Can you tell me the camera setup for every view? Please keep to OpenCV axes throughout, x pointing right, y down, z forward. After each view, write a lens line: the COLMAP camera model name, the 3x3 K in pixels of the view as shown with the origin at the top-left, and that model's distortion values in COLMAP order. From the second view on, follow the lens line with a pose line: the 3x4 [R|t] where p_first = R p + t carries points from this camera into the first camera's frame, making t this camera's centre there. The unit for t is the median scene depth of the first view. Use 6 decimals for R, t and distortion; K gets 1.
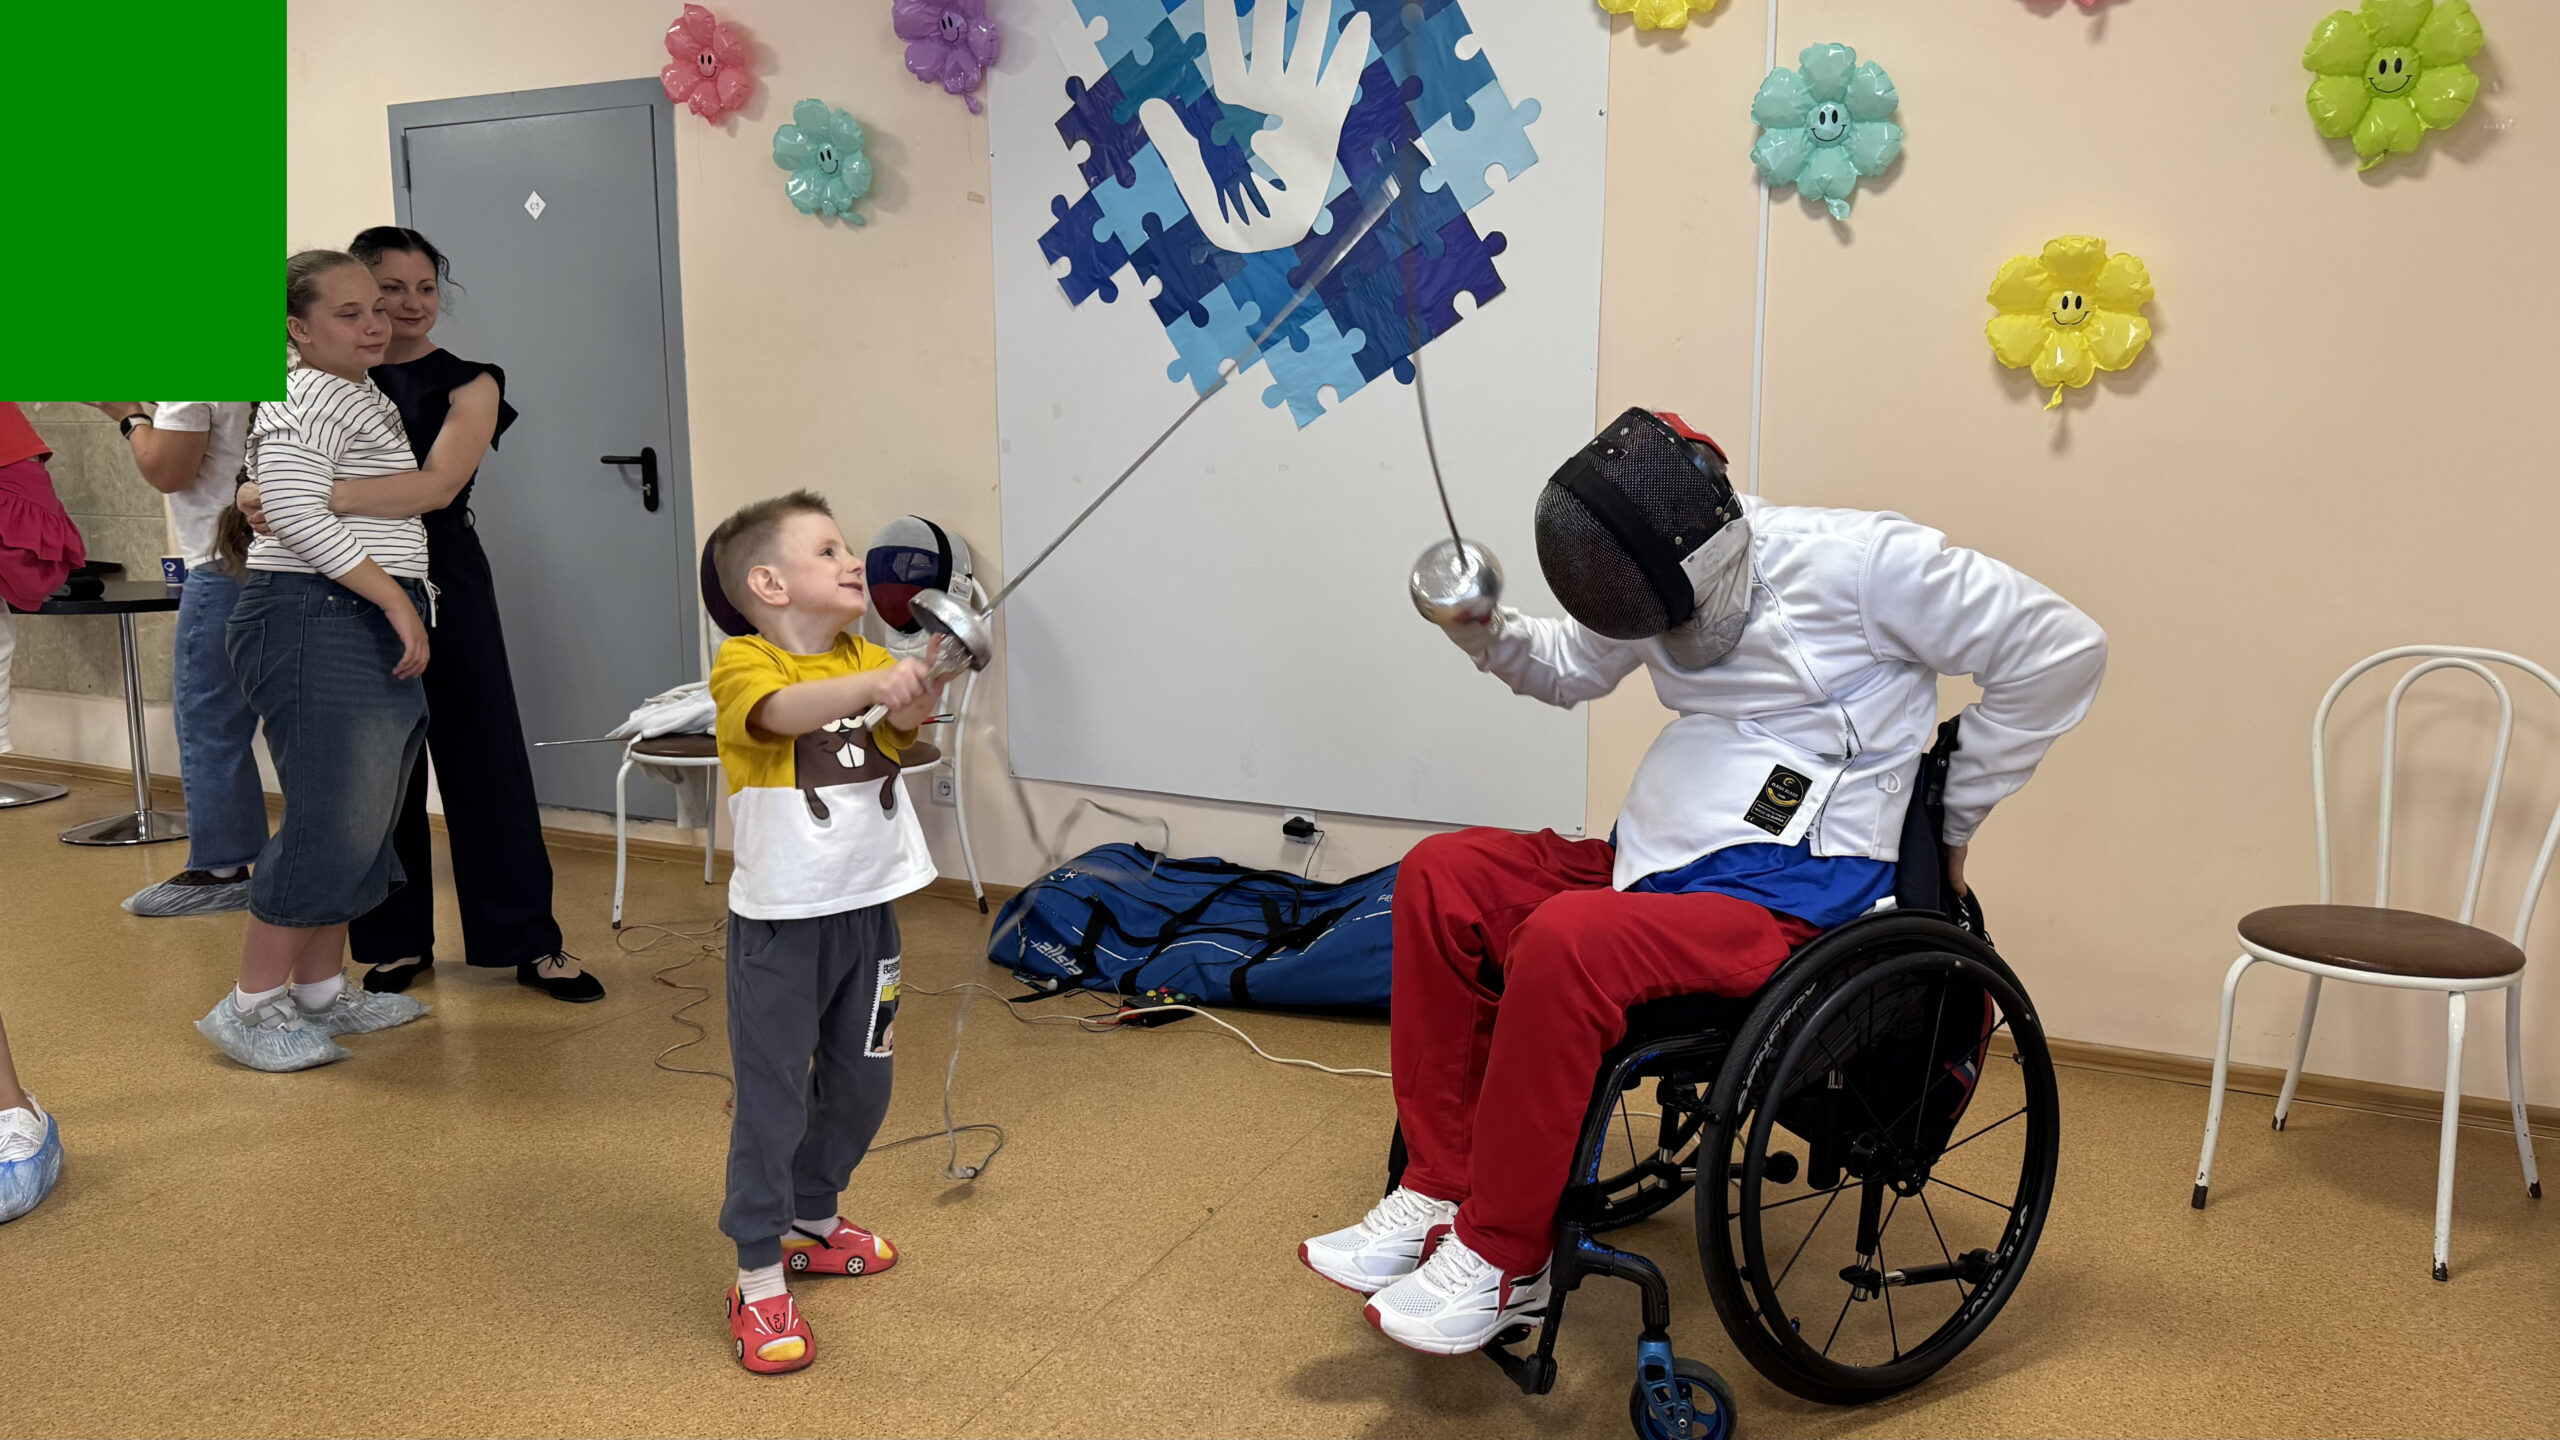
lens RADIAL K [[1757.2, 0, 1280.0], [0, 1757.2, 720.0], [0, 0, 1]] dist [0.047886, -0.104528]
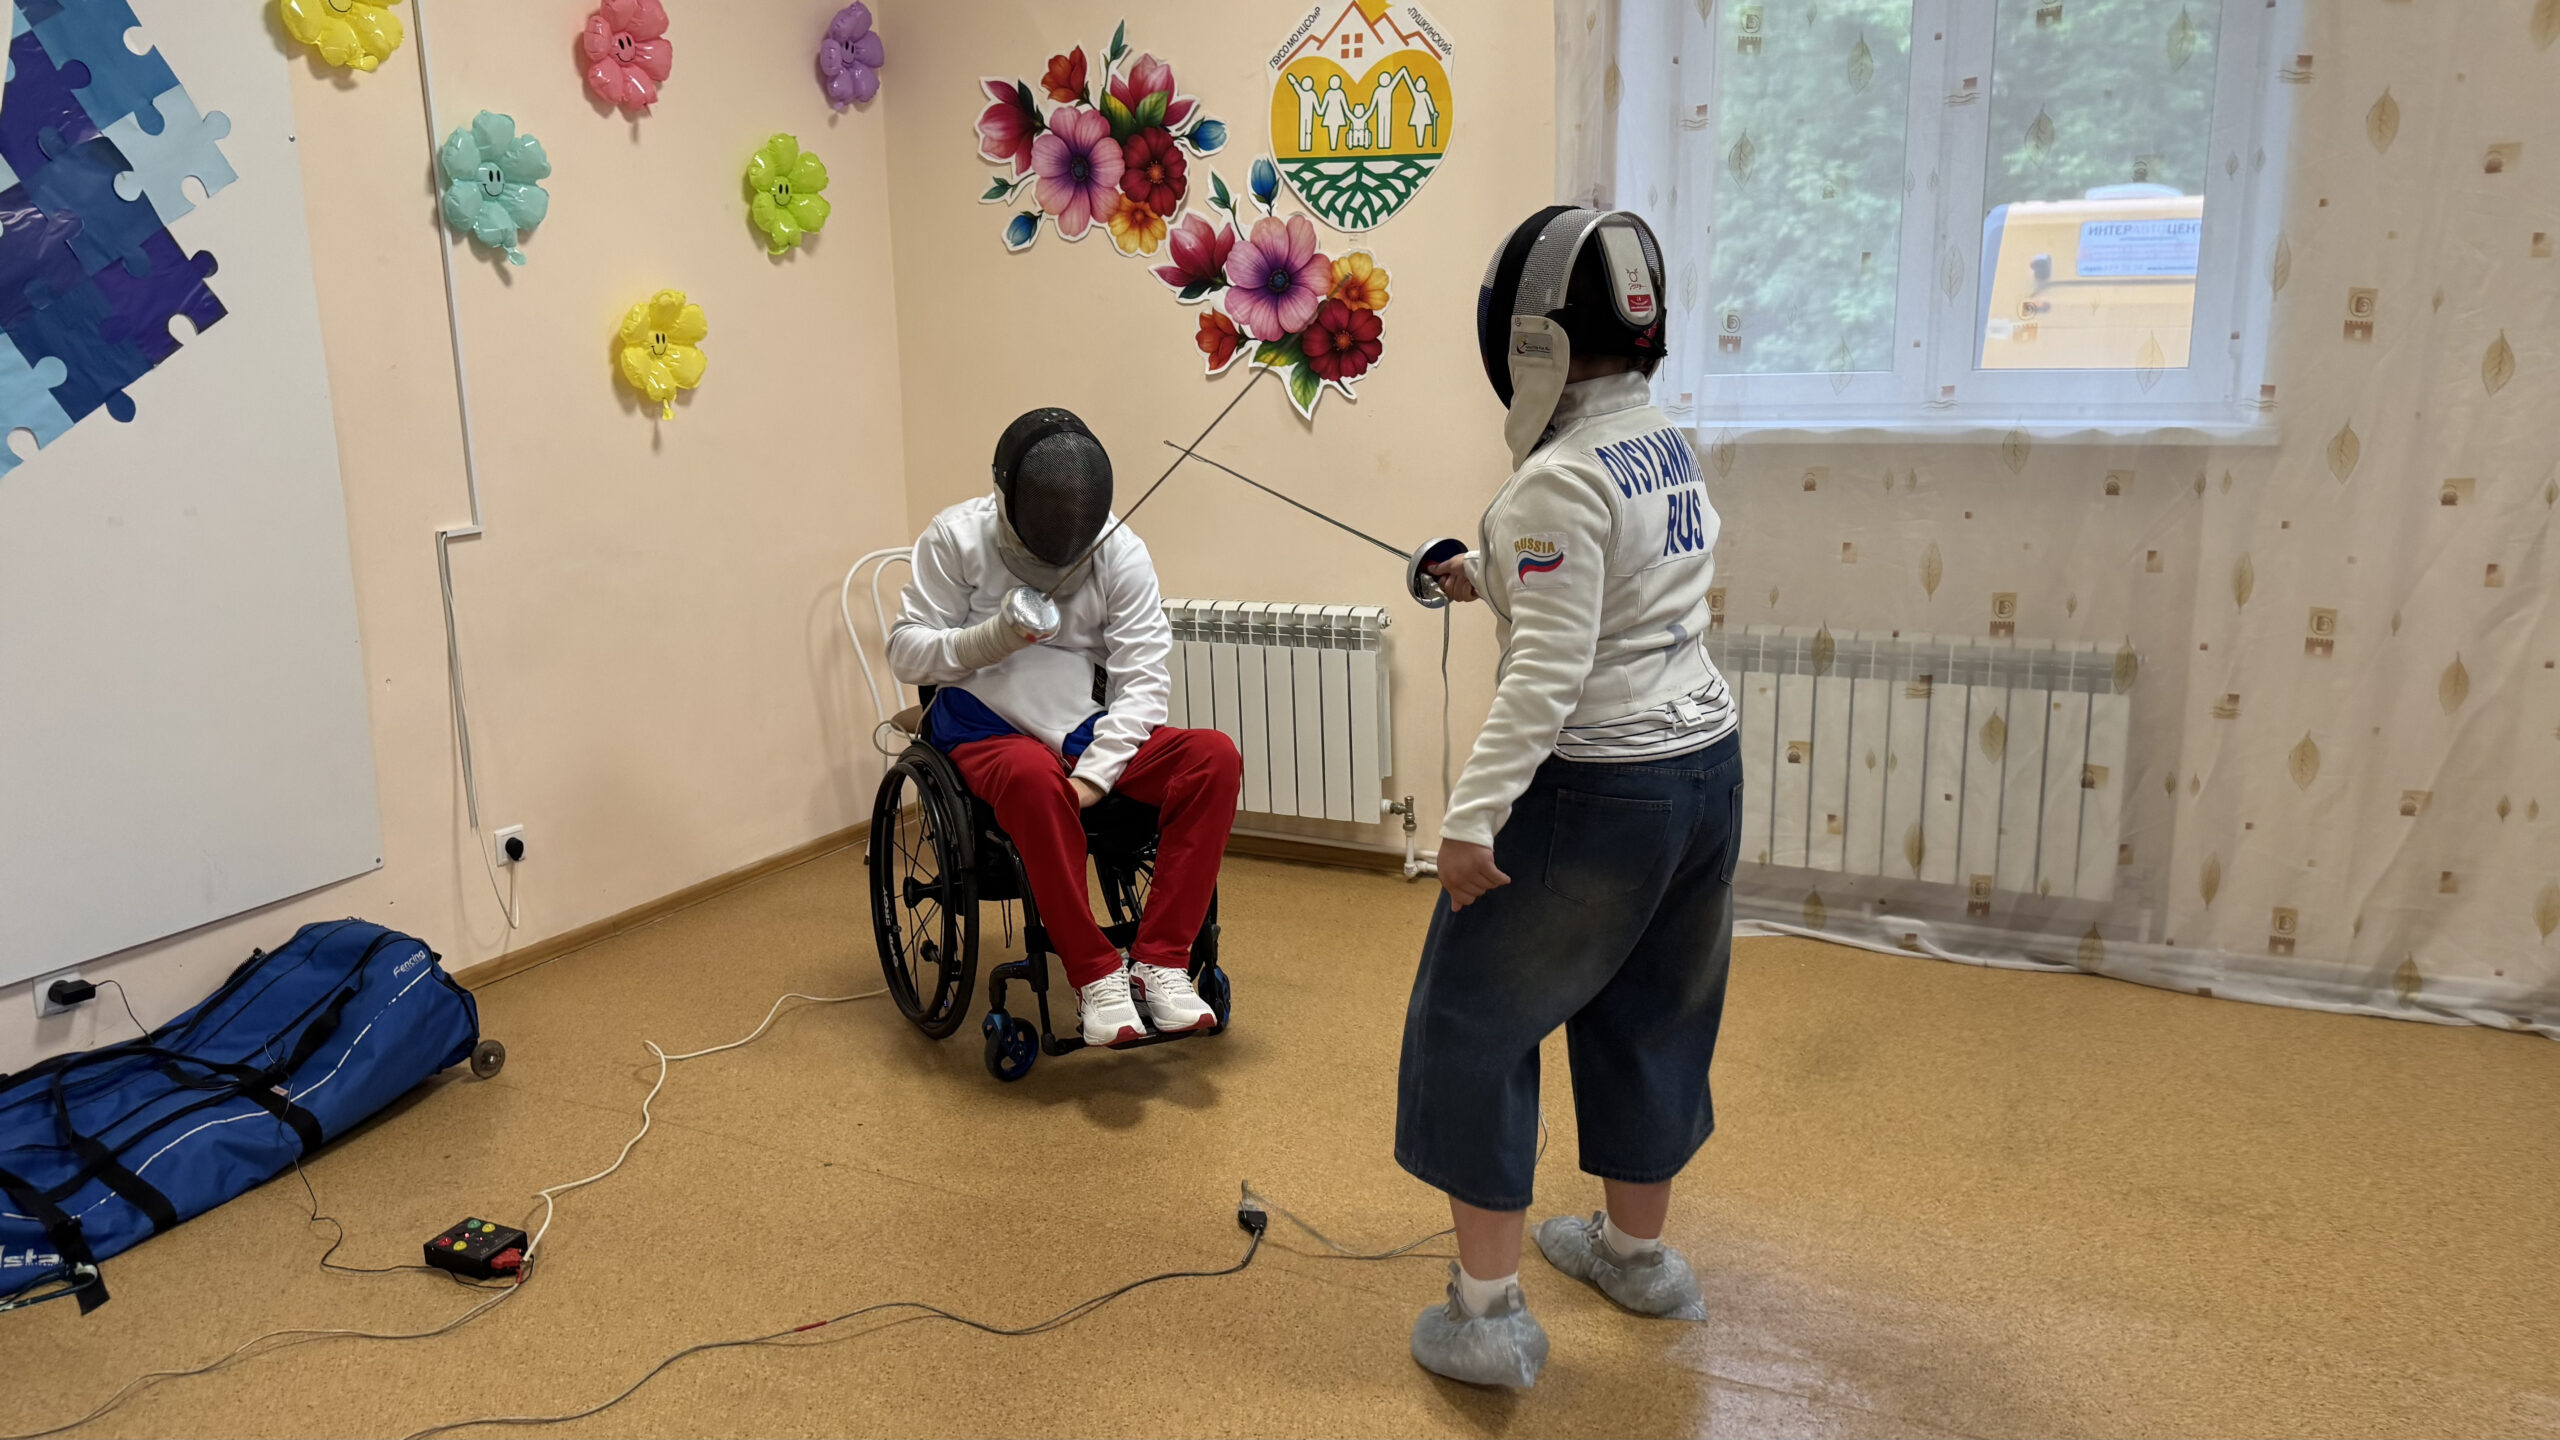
lens RADIAL K [[1844.4, 0, 1269.5], [0, 1844.4, 751.4], [0, 0, 1]] dist [0.145781, -0.157778]
pose [[0.031464, -0.224032, 0.974074, -0.858654], [0.187017, 0.958664, 0.214447, -0.134565], [-0.981853, 0.175421, 0.072061, 0.425782]]
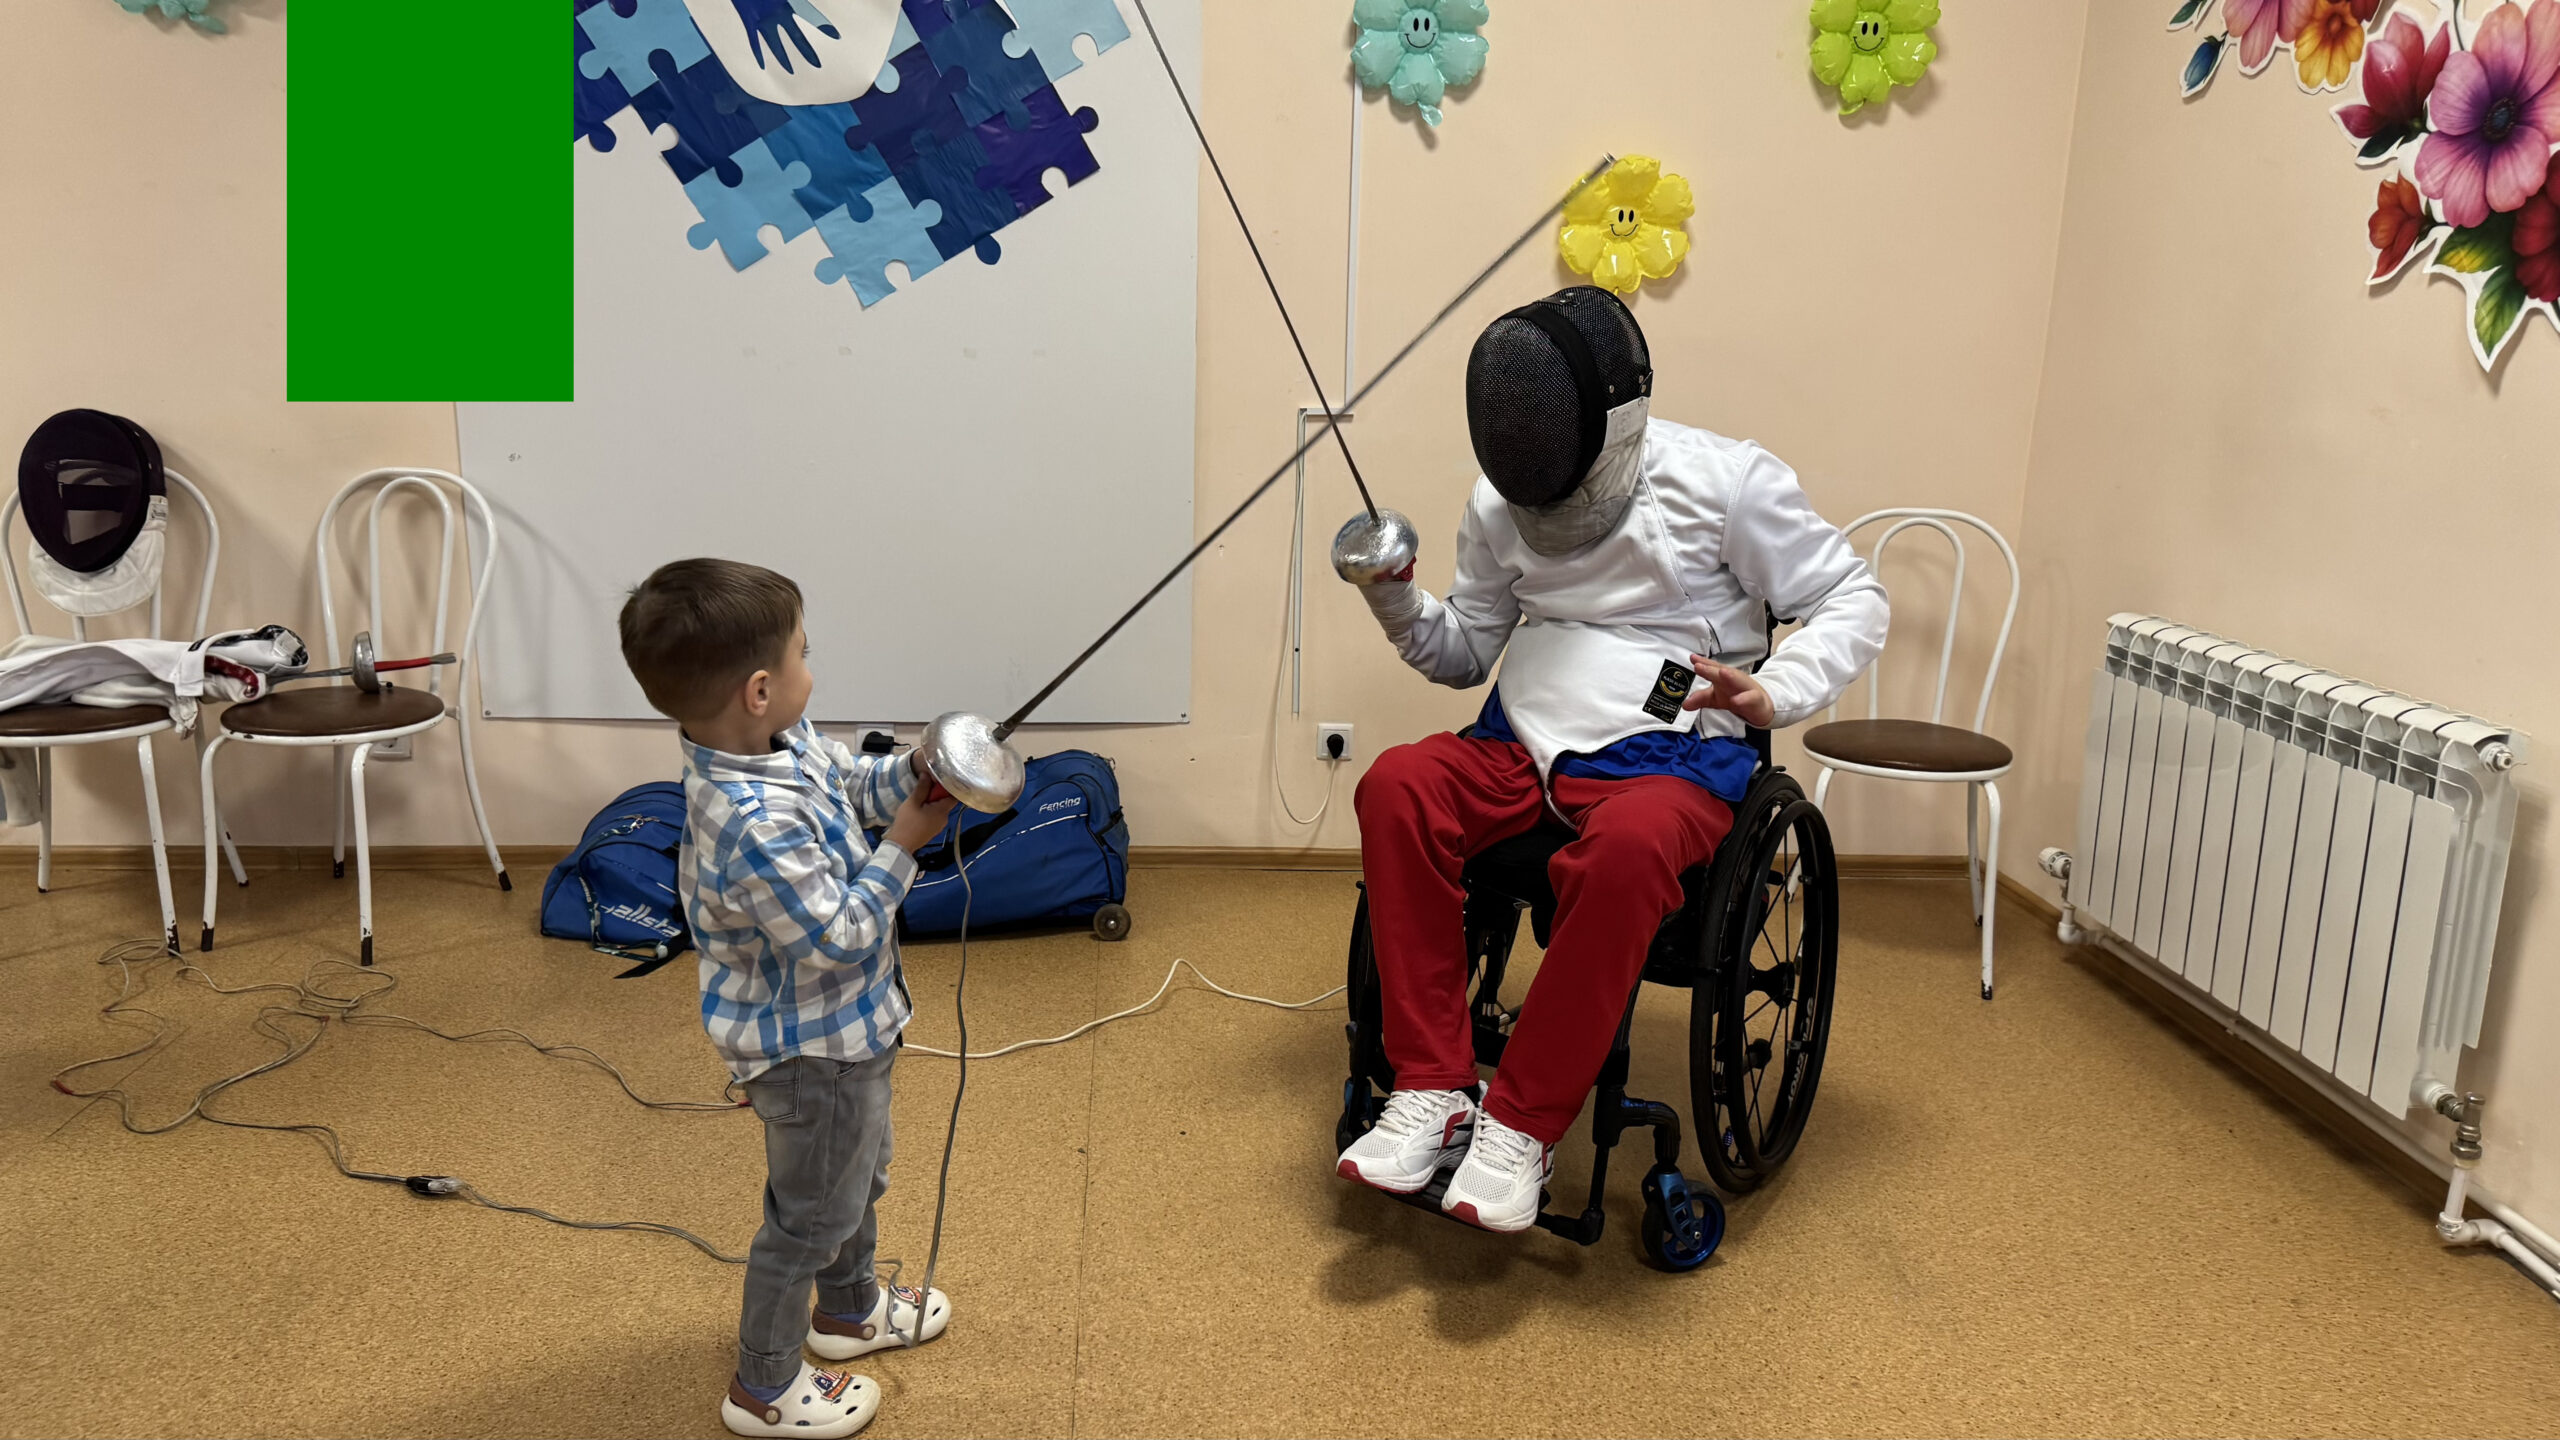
lens RADIAL K [[1798.5, 0, 1280.0], [0, 1798.5, 720.0], [0, 0, 1]] dist [0.009920, -0.001232]
pose [[0.862157, -0.100470, 0.496580, -0.301733], [0.057396, 0.993199, 0.101298, -0.037822], [-0.503380, -0.058833, 0.862060, 0.080148]]
